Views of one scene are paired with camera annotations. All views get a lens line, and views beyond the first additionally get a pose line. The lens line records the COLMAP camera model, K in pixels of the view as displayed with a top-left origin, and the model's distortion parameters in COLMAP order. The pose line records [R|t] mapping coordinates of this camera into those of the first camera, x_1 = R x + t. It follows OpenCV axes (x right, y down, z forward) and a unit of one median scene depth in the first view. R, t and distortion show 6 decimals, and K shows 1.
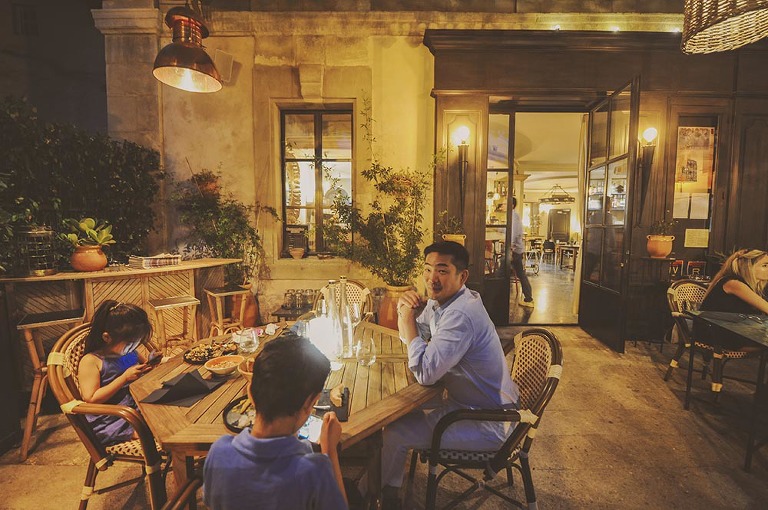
lens RADIAL K [[337.8, 0, 390.5], [0, 337.8, 261.3], [0, 0, 1]] dist [-0.015189, -0.001498]
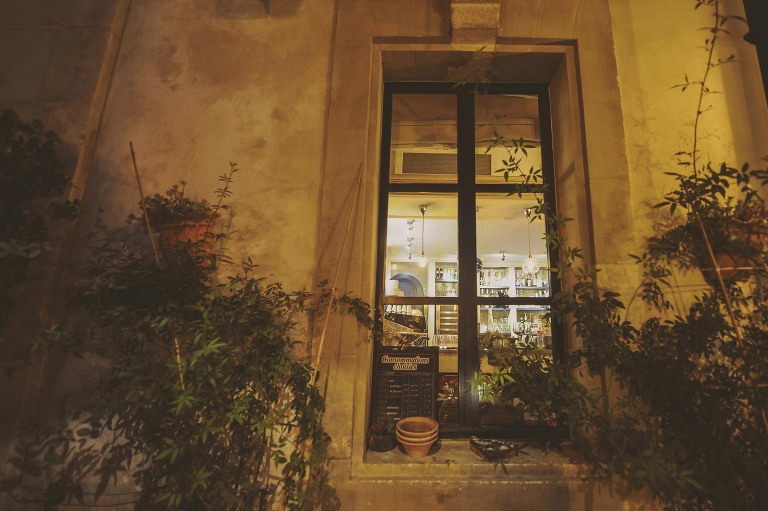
lens RADIAL K [[337.8, 0, 393.6], [0, 337.8, 247.4], [0, 0, 1]] dist [-0.015189, -0.001498]
pose [[0.999666, -0.002634, -0.025713, -0.324453], [-0.005947, 0.944670, -0.327969, -0.102098], [0.025154, 0.328013, 0.944338, 0.689783]]
